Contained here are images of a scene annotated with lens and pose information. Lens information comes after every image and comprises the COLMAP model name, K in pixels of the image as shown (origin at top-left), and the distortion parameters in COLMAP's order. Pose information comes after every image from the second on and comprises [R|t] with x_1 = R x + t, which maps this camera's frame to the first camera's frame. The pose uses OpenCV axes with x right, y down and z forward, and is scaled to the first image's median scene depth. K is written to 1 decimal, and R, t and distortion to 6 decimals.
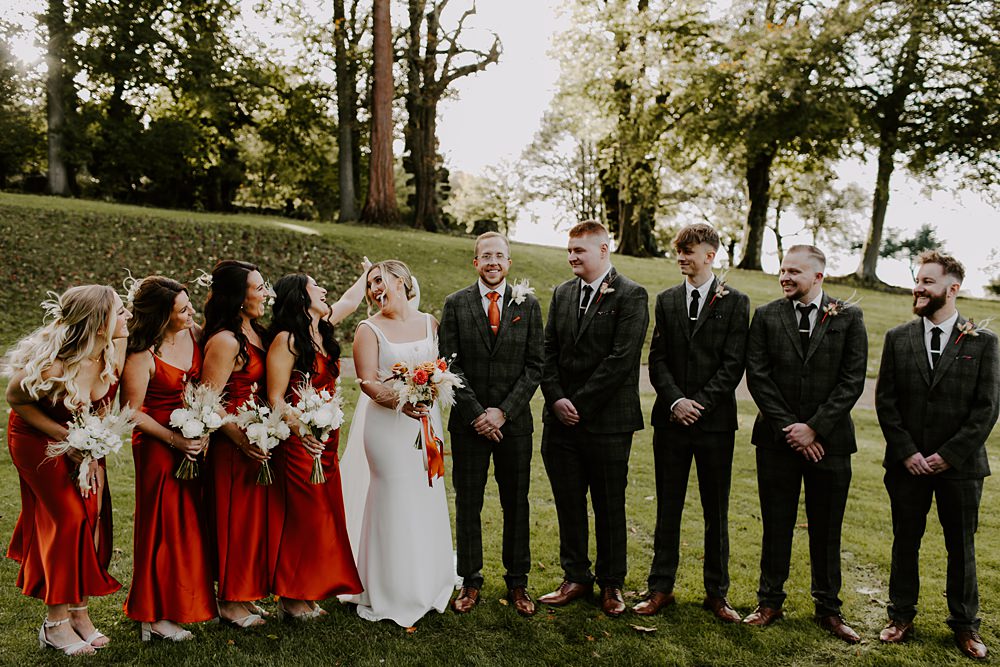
lens RADIAL K [[978.2, 0, 494.4], [0, 978.2, 336.2], [0, 0, 1]] dist [0.003891, 0.002745]
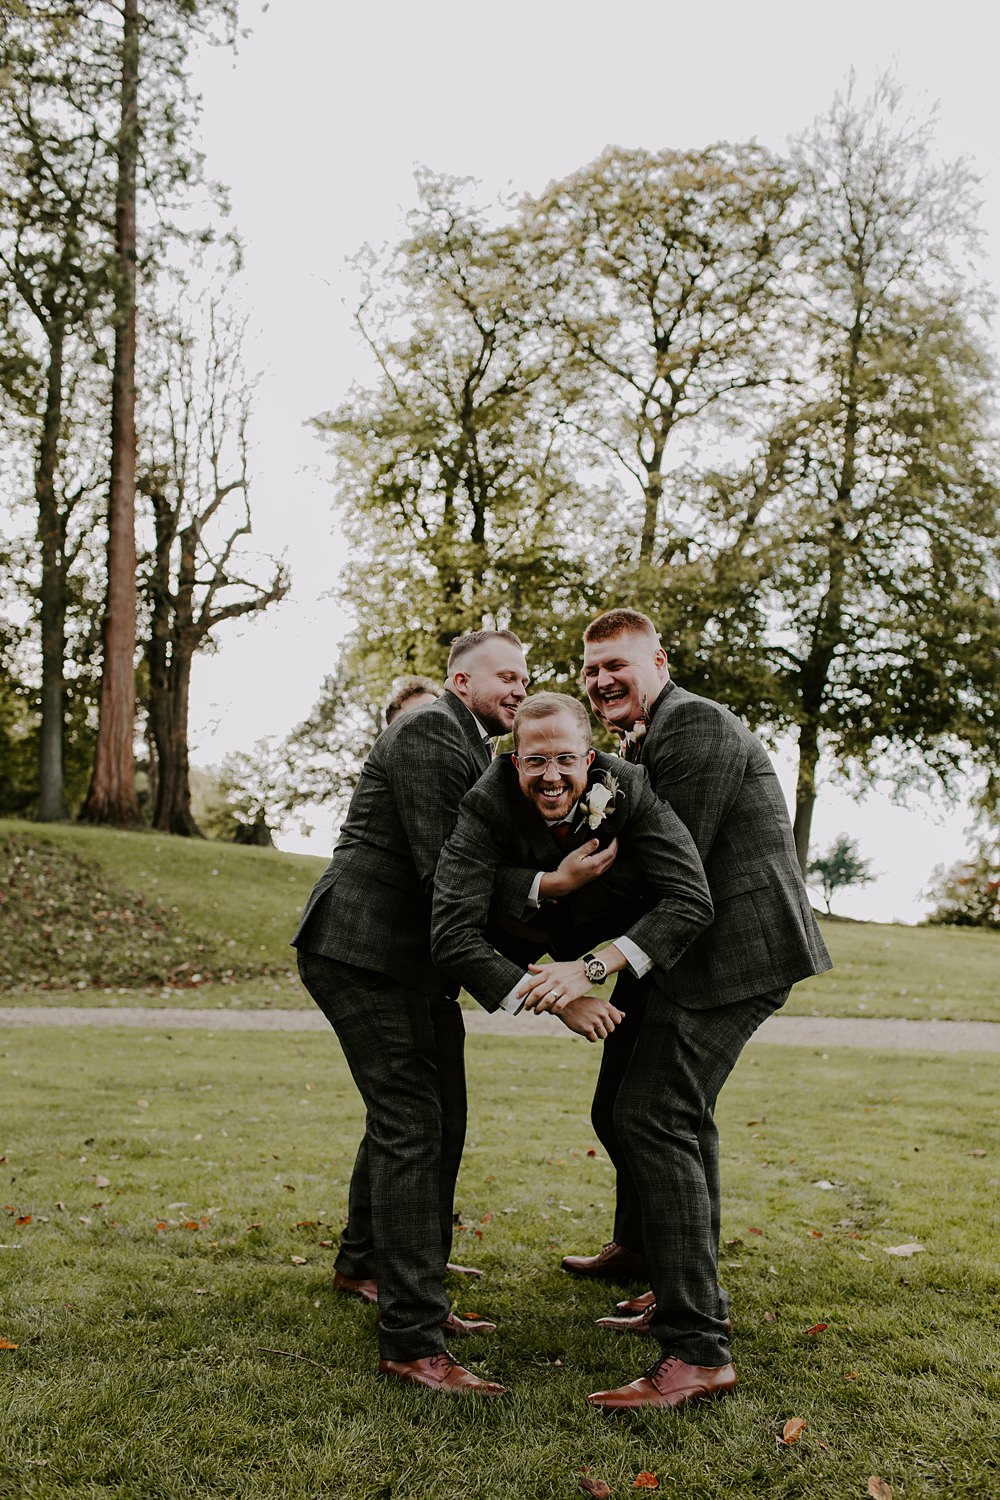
lens RADIAL K [[1422.5, 0, 499.2], [0, 1422.5, 757.1], [0, 0, 1]] dist [0.000366, -0.003612]
pose [[0.981678, 0.014576, 0.189990, -0.032907], [0.018897, 0.984708, -0.173187, 0.011277], [-0.189609, 0.173604, 0.966390, -0.001252]]
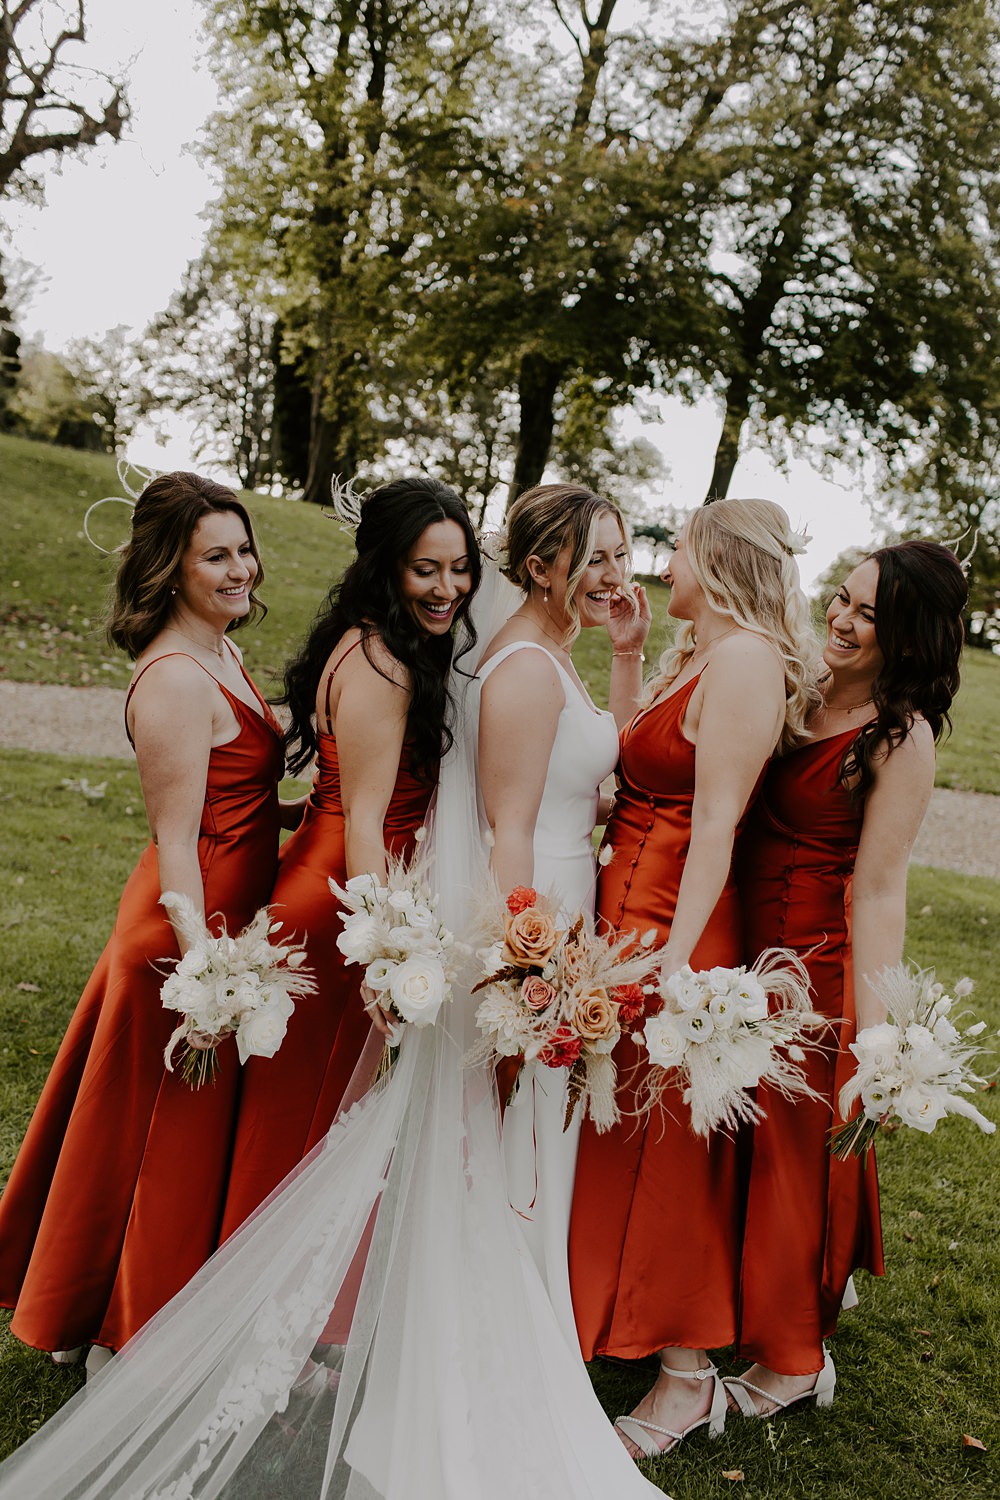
lens RADIAL K [[1412.8, 0, 505.5], [0, 1412.8, 744.9], [0, 0, 1]] dist [0.002336, 0.004693]
pose [[0.955132, 0.053652, 0.291281, -0.002303], [-0.075941, 0.994942, 0.065755, -0.003105], [-0.286280, -0.084925, 0.954375, 0.122780]]
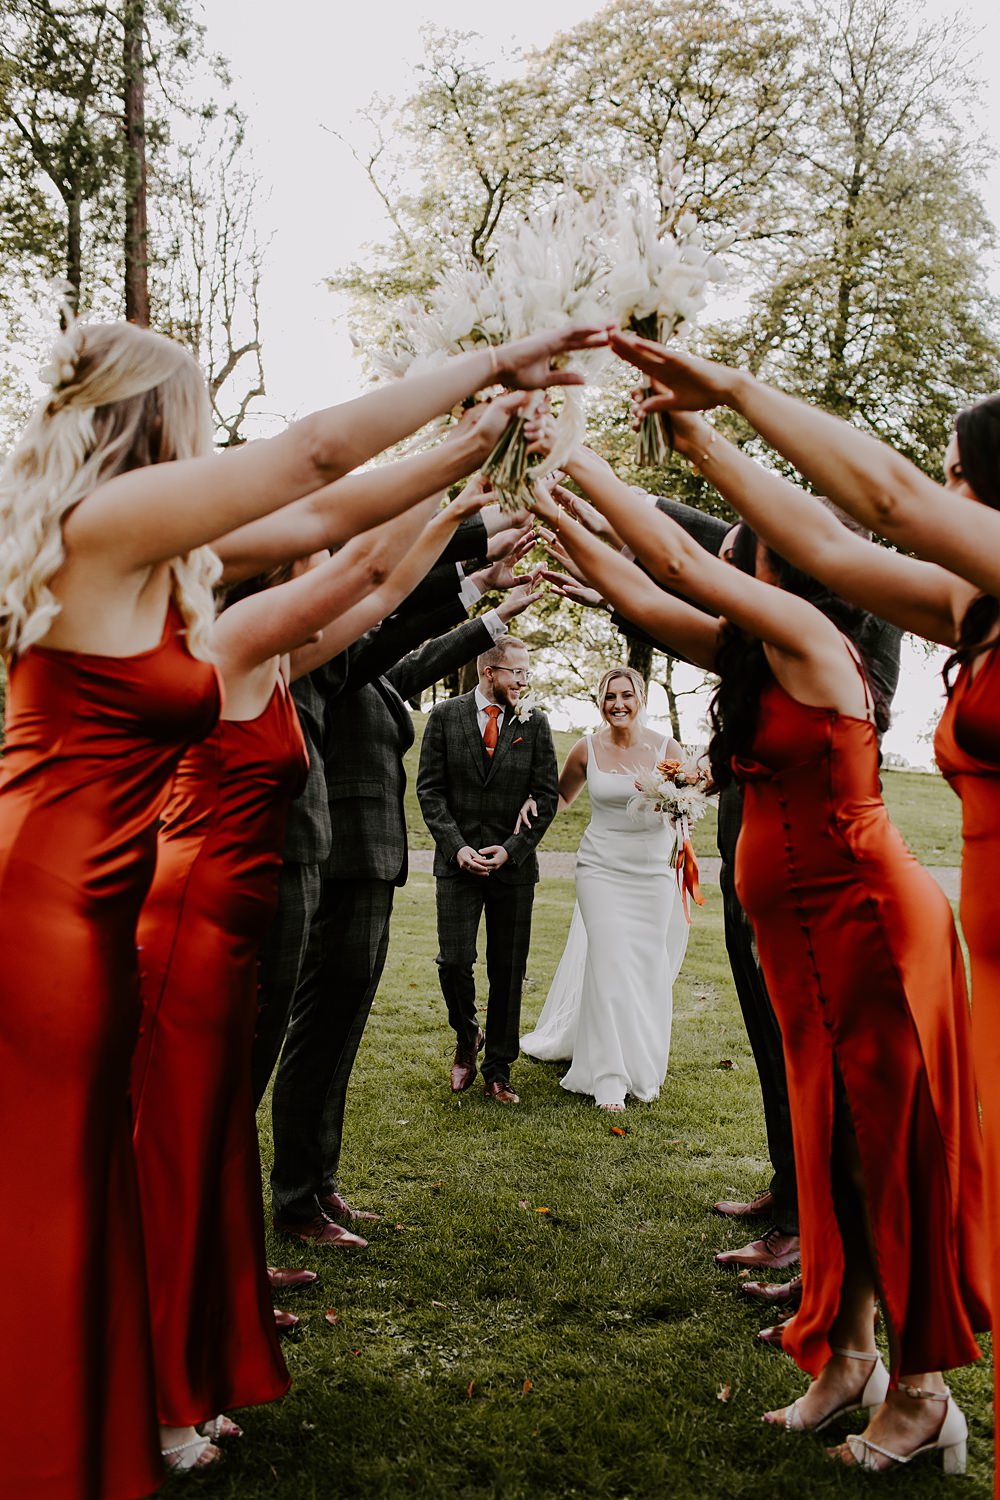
lens RADIAL K [[1422.5, 0, 499.2], [0, 1422.5, 757.1], [0, 0, 1]] dist [0.000366, -0.003612]
pose [[0.987590, -0.004862, 0.156981, -0.012676], [0.013958, 0.998283, -0.056888, 0.008449], [-0.156435, 0.058373, 0.985962, -0.069561]]
